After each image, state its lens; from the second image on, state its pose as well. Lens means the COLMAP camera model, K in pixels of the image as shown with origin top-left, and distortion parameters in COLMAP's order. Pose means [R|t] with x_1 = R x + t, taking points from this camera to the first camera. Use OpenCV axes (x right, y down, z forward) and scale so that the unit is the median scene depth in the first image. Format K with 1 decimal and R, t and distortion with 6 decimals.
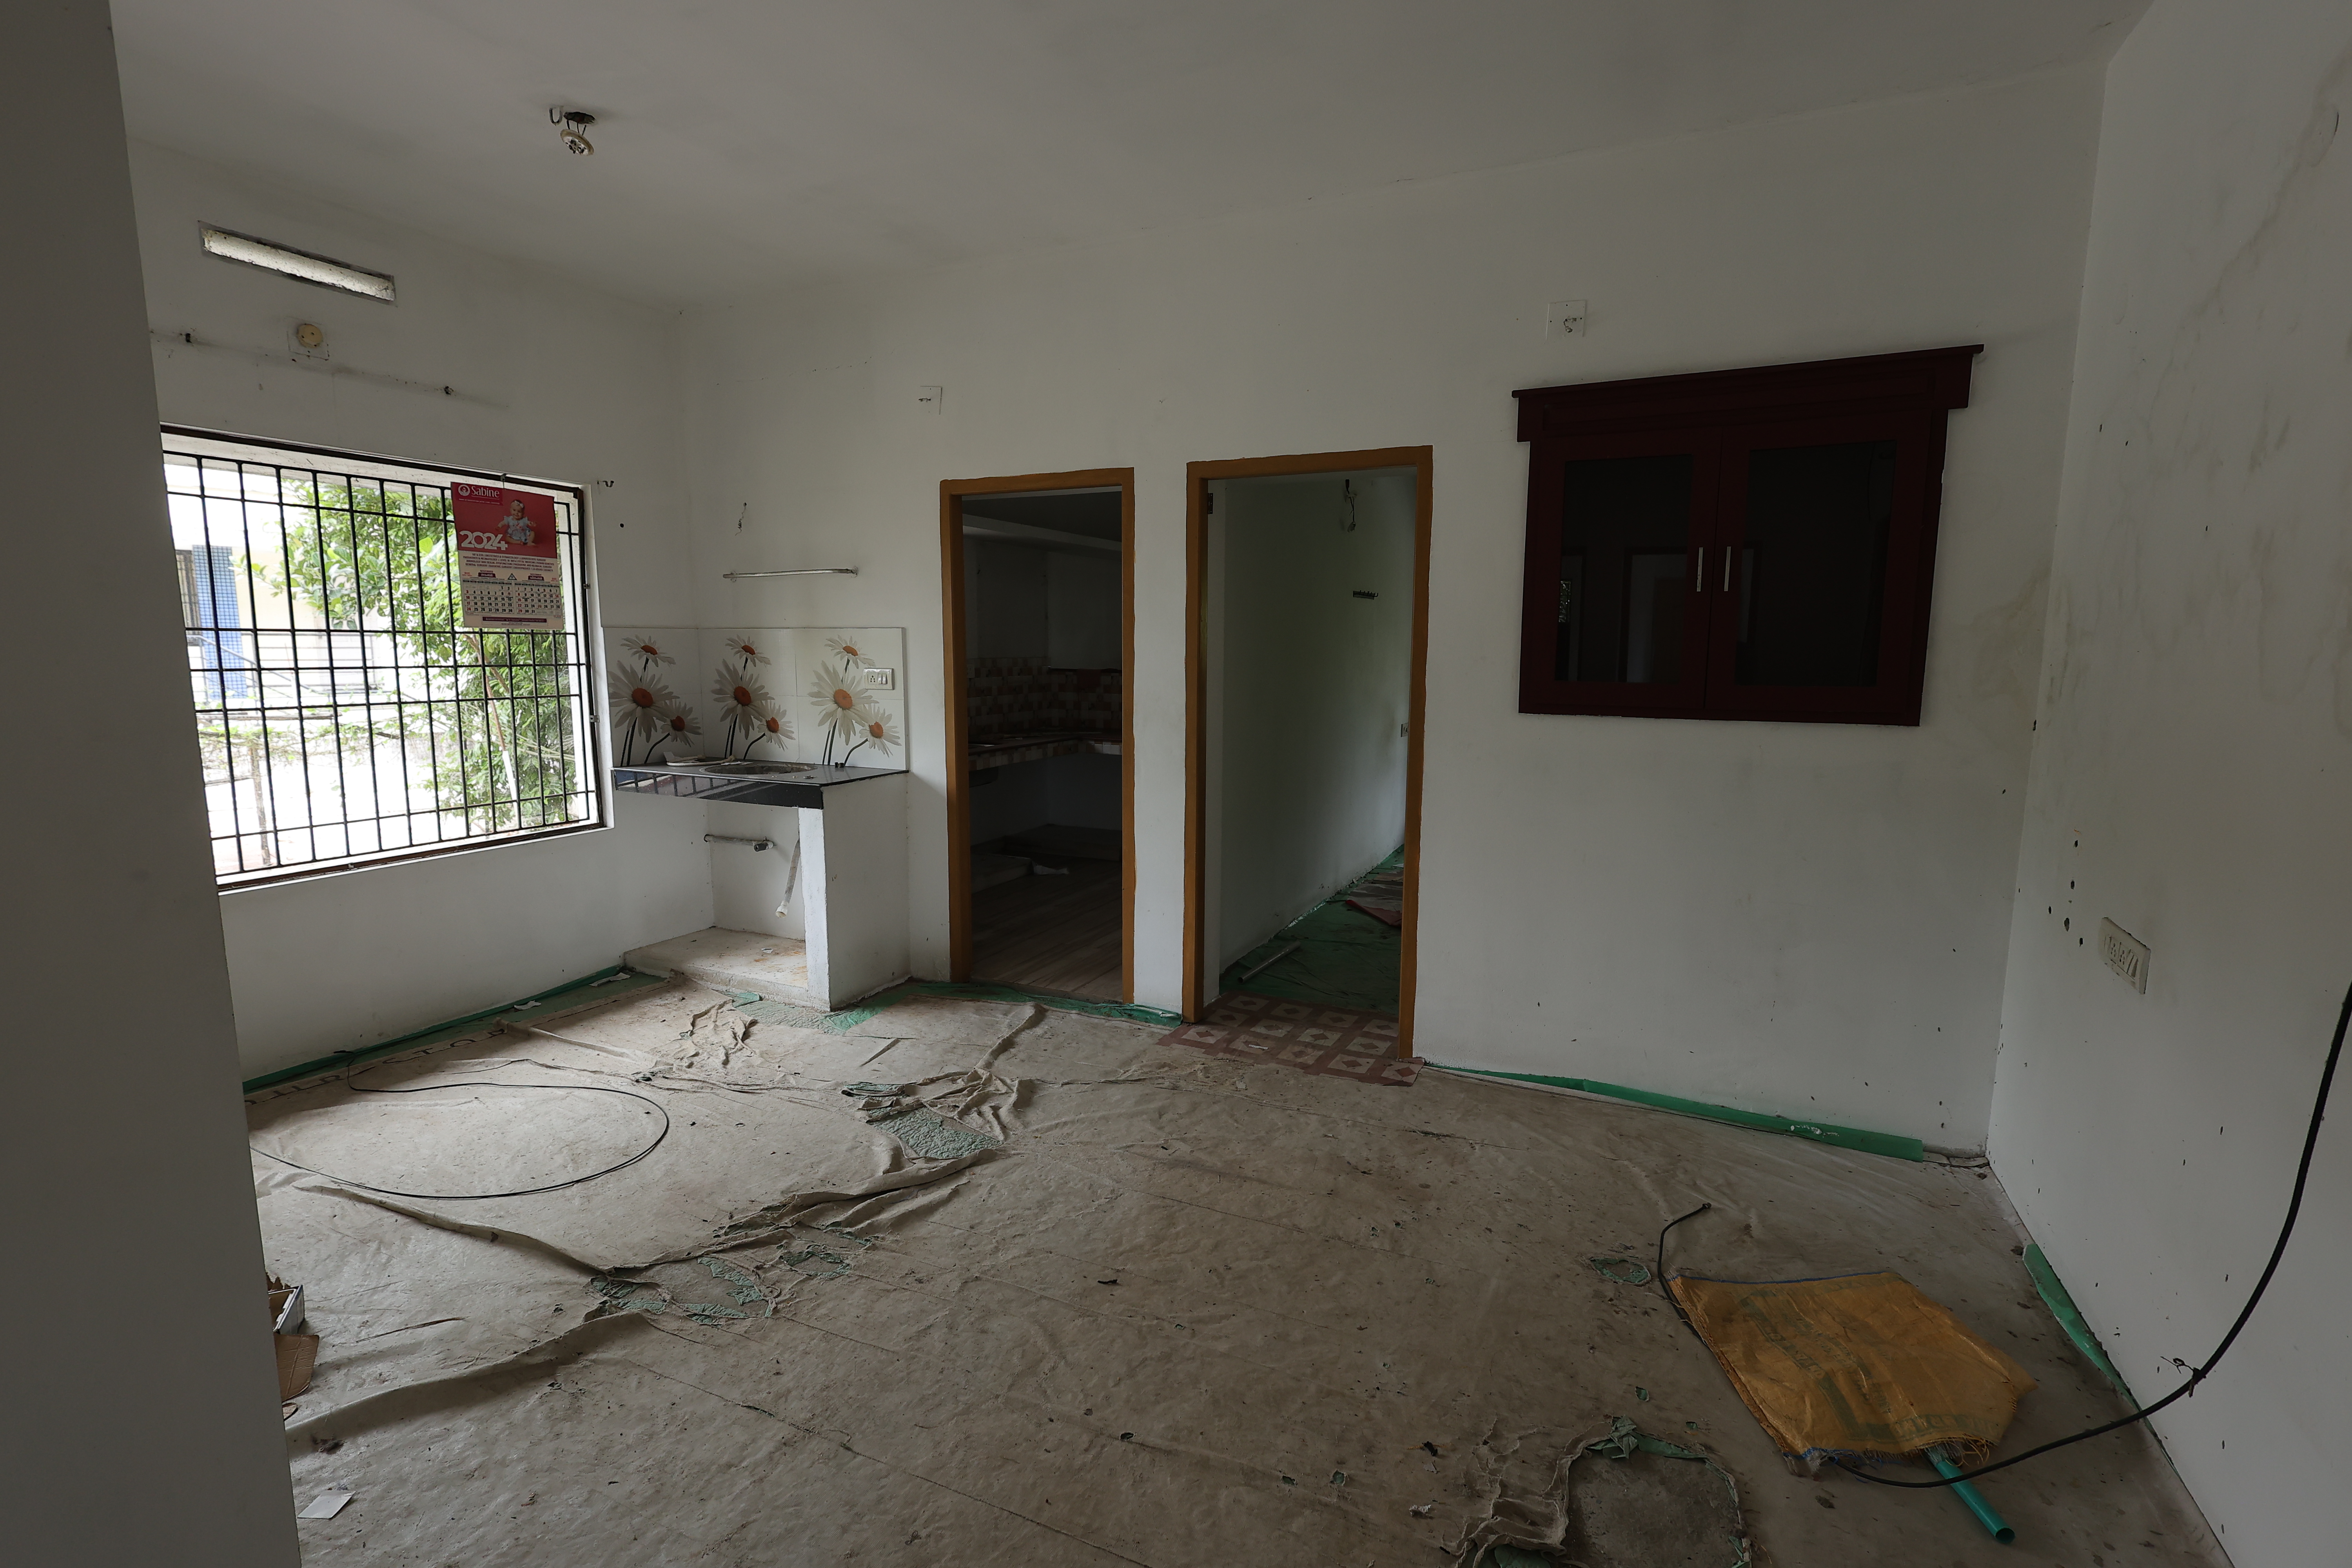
lens RADIAL K [[1080.7, 0, 1176.0], [0, 1080.7, 784.0], [0, 0, 1]] dist [0.000404, 0.000146]
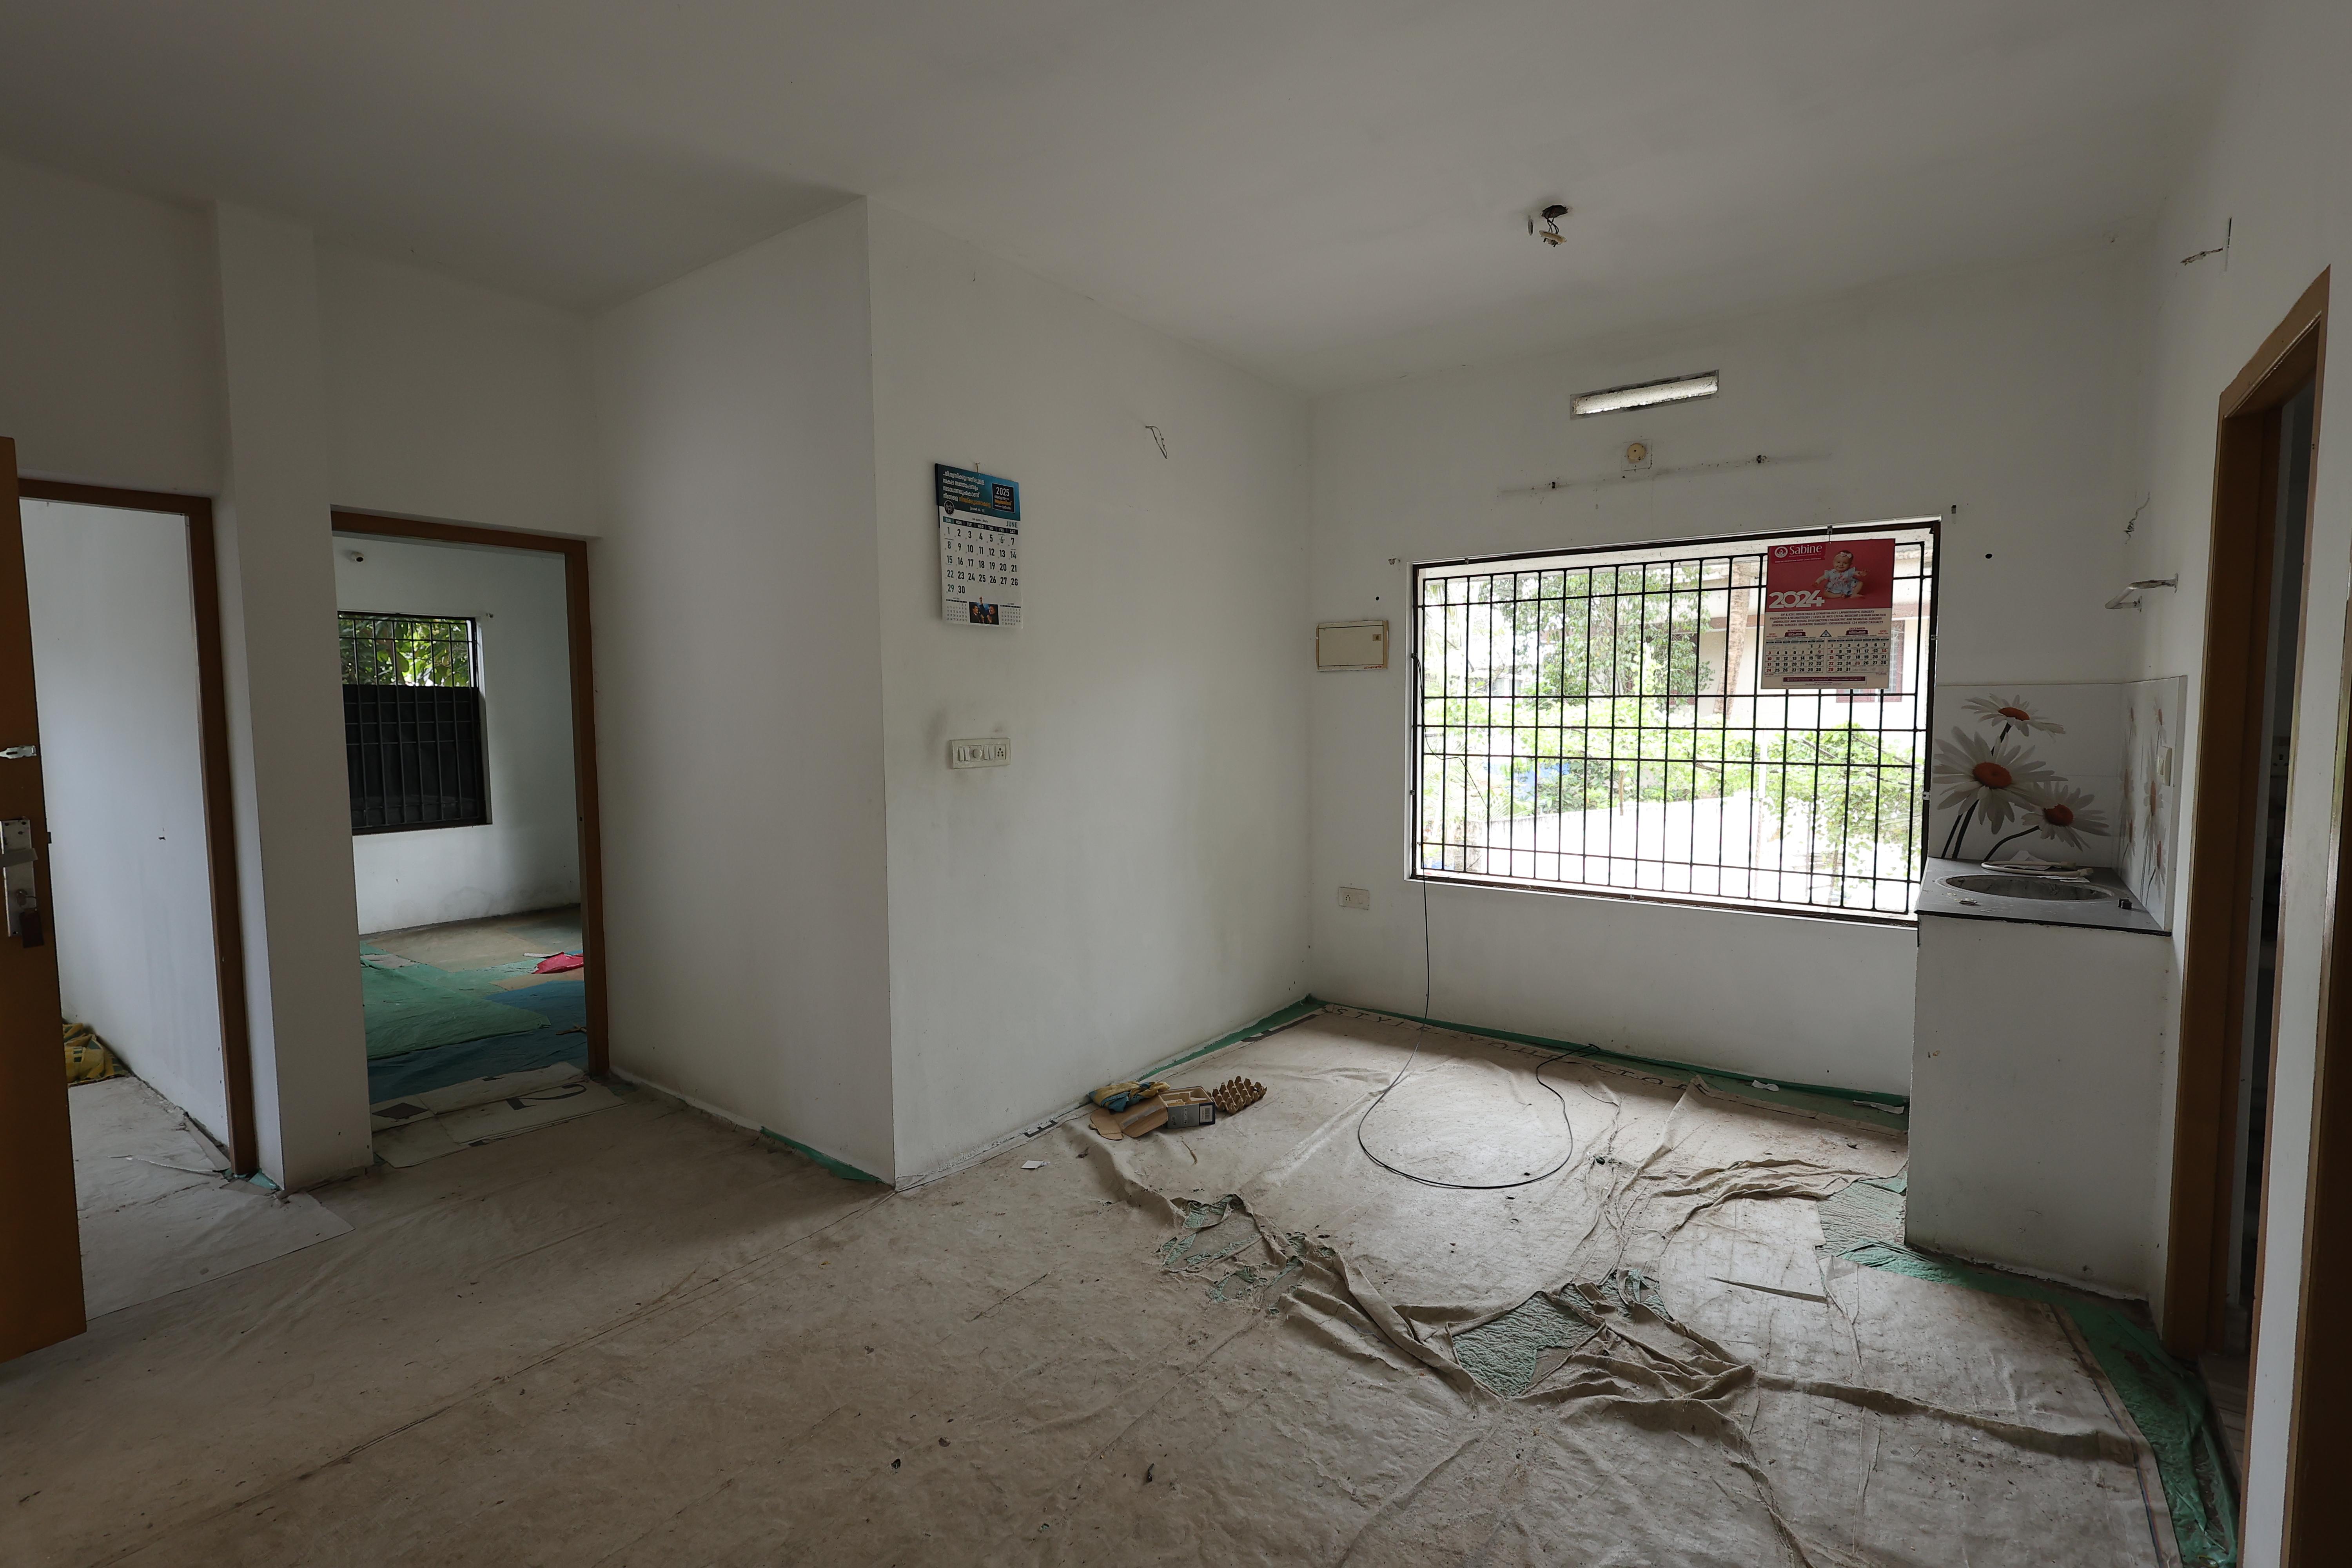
lens RADIAL K [[1080.7, 0, 1176.0], [0, 1080.7, 784.0], [0, 0, 1]] dist [0.000404, 0.000146]
pose [[-0.189427, 0.068042, -0.979534, 0.495383], [-0.121670, 0.988281, 0.092179, -0.098688], [0.974327, 0.136641, -0.178929, 0.763496]]
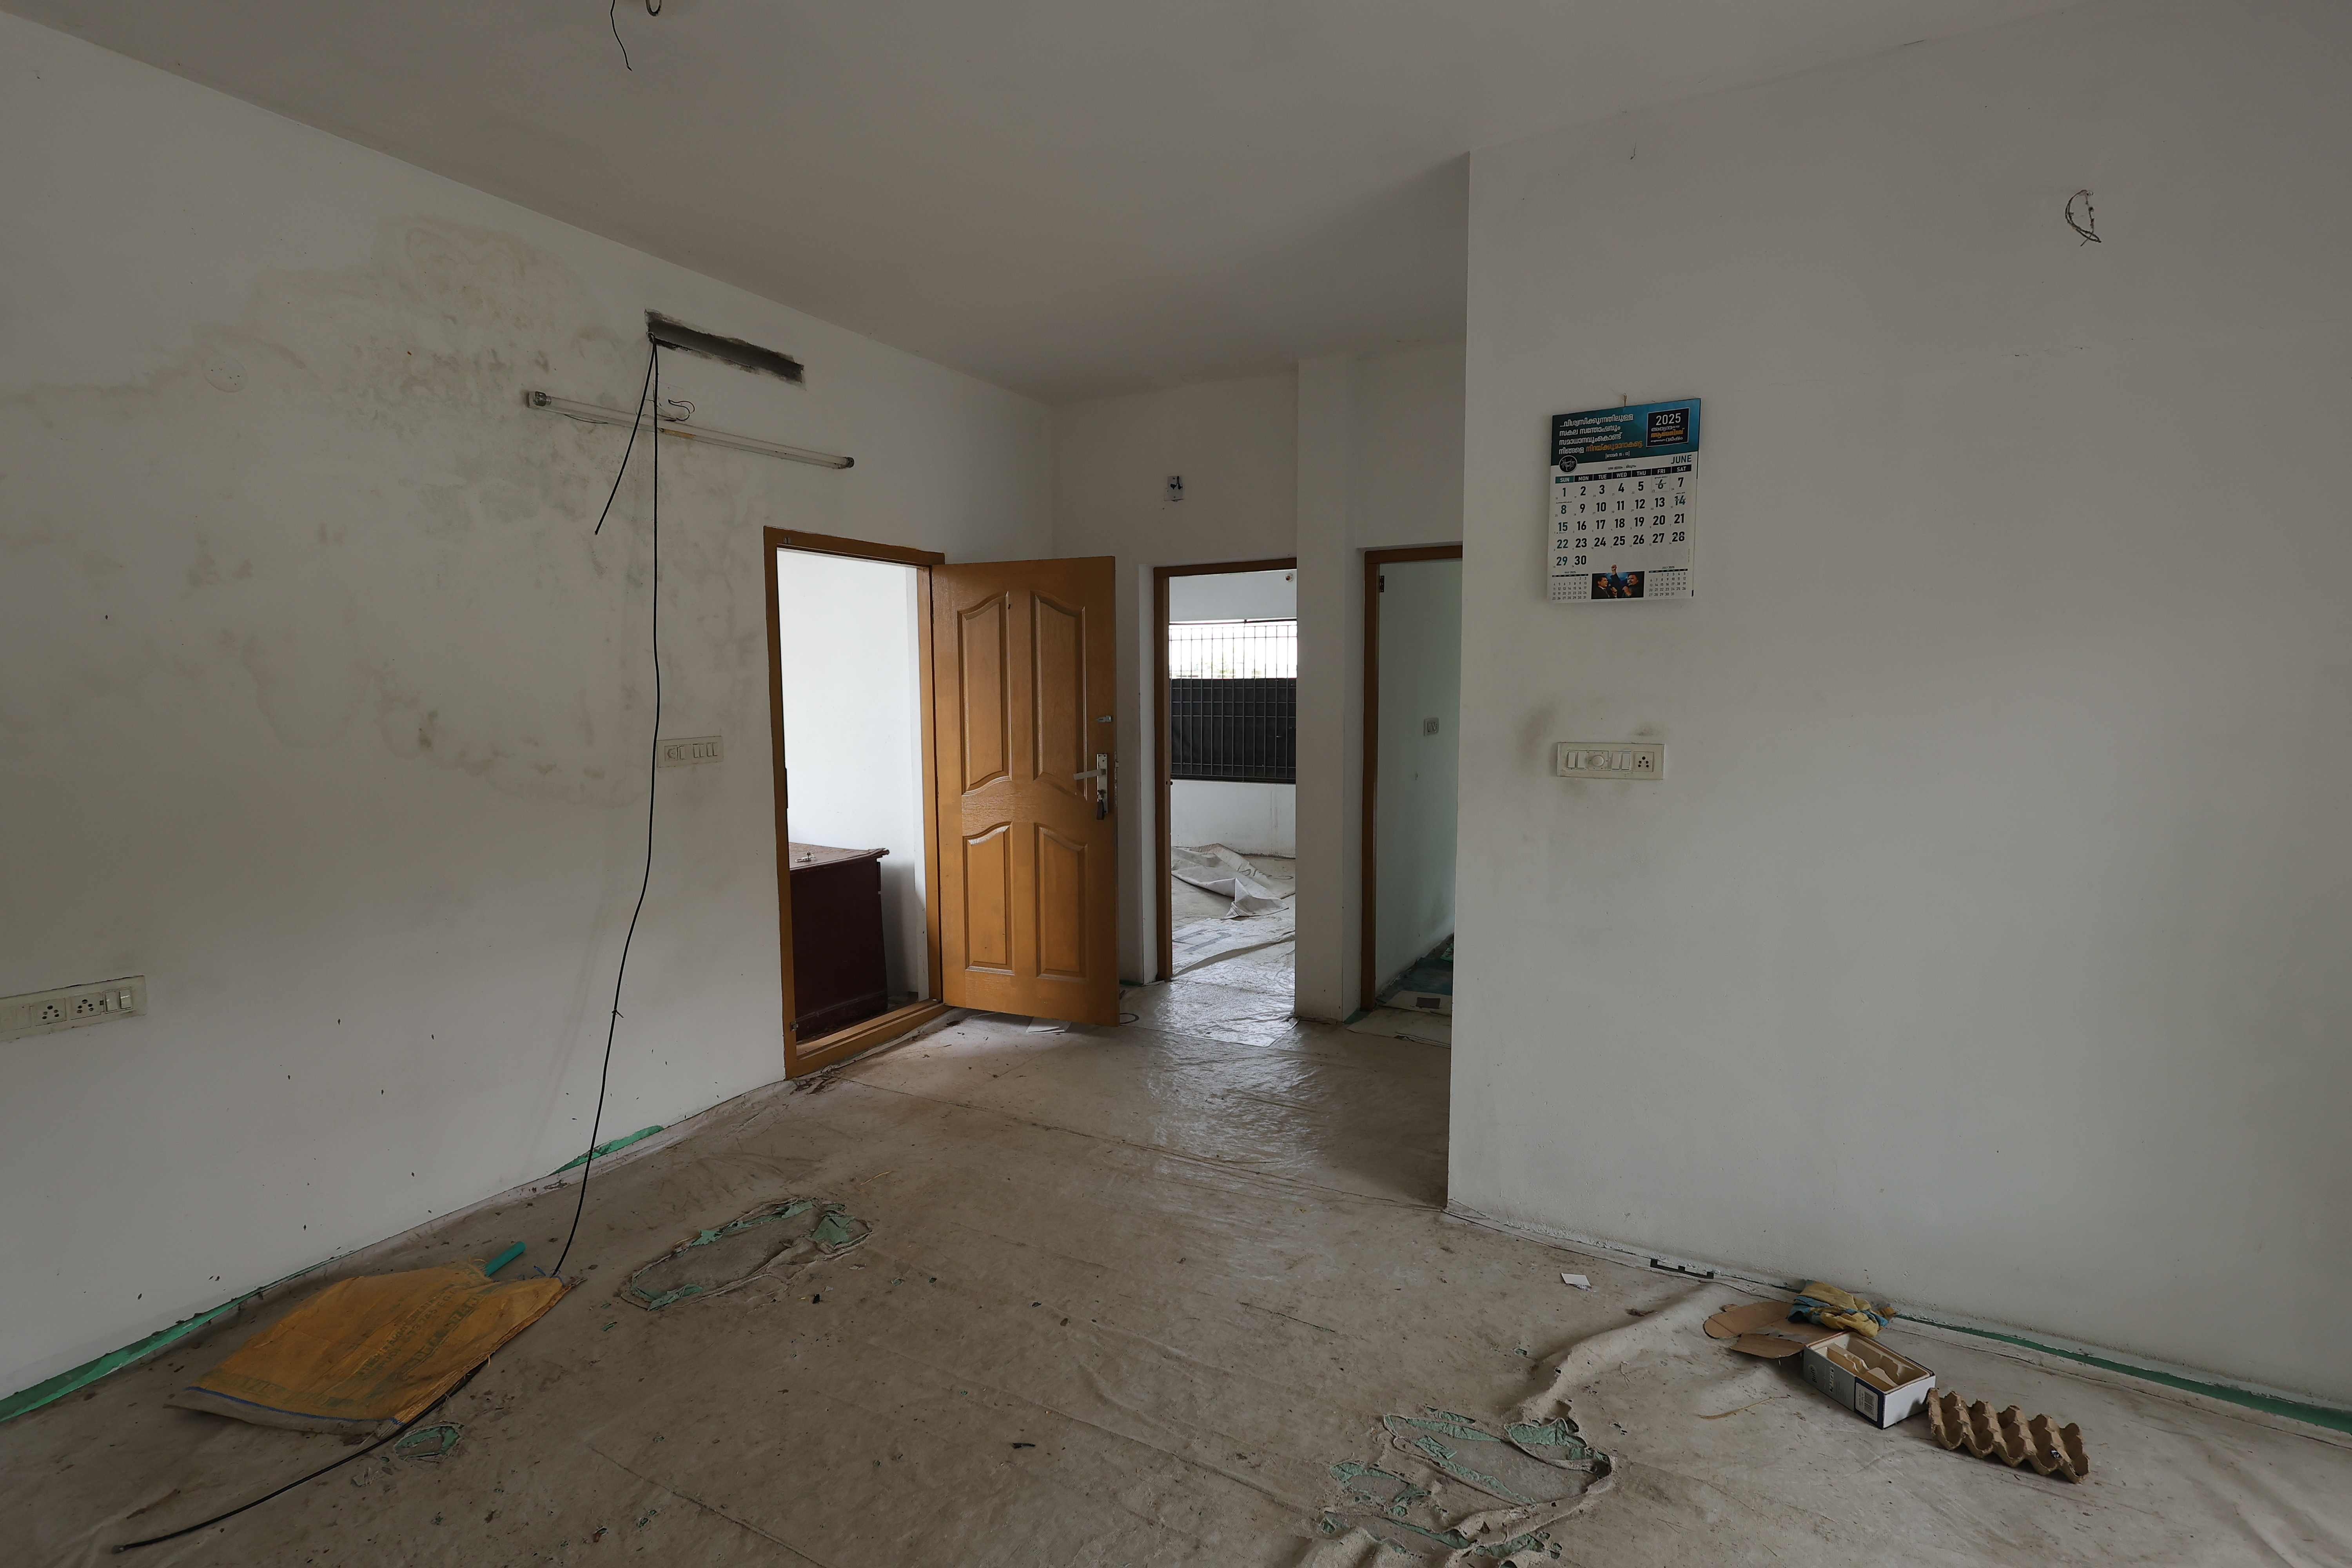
lens RADIAL K [[1088.6, 0, 1176.0], [0, 1088.6, 784.0], [0, 0, 1]] dist [0.003309, 0.001087]
pose [[-0.998154, -0.004241, 0.060589, -0.164635], [0.009237, 0.975355, 0.220449, -0.175391], [-0.060031, 0.220601, -0.973515, 1.205657]]
